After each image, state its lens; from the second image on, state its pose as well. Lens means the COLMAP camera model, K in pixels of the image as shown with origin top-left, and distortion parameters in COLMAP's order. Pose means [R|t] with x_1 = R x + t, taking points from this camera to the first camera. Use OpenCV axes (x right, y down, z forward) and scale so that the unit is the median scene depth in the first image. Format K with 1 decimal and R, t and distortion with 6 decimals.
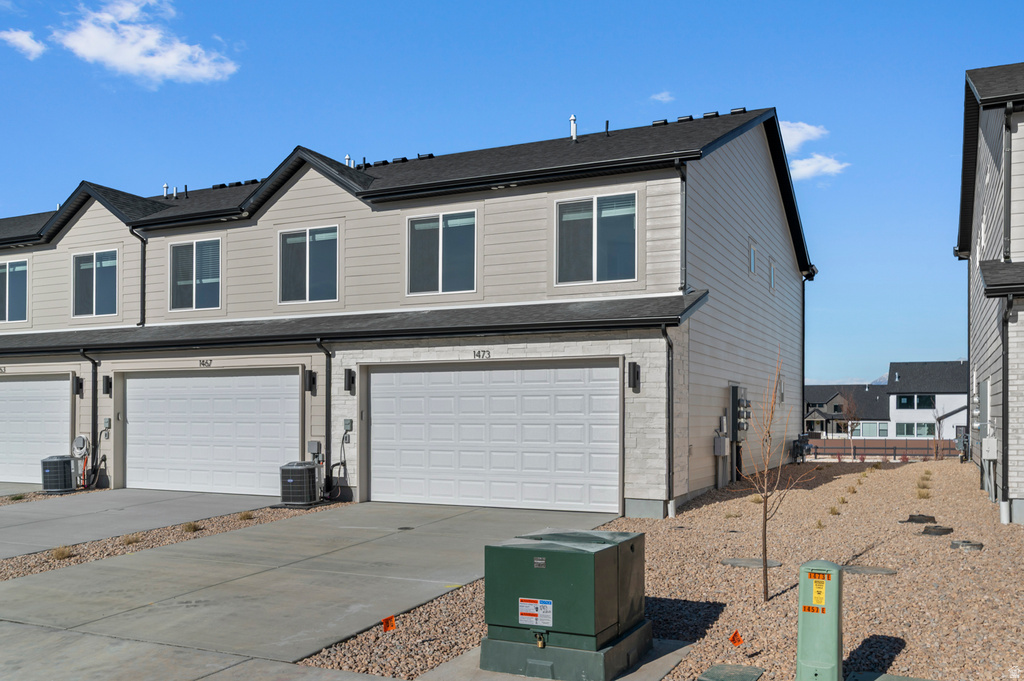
lens RADIAL K [[974.4, 0, 512.0], [0, 974.4, 340.5], [0, 0, 1]] dist [-0.001430, 0.000549]
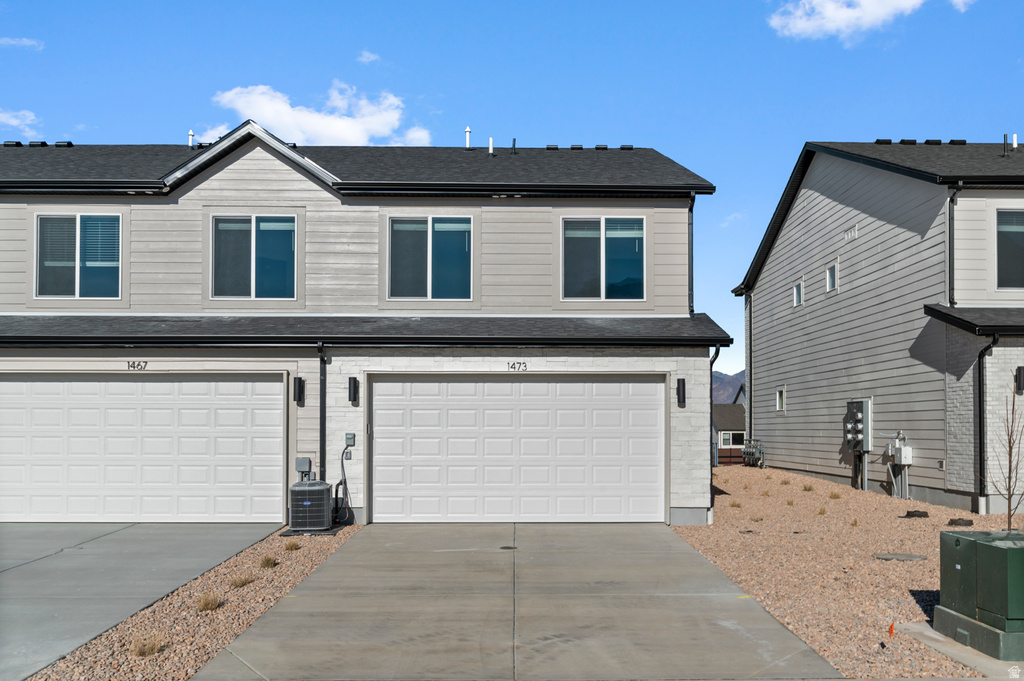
lens RADIAL K [[974.4, 0, 512.0], [0, 974.4, 340.5], [0, 0, 1]] dist [-0.001430, 0.000549]
pose [[0.875229, 0.044036, 0.481699, -0.475162], [-0.037250, 0.999026, -0.023647, 0.010905], [-0.482272, 0.002753, 0.876017, 0.137565]]
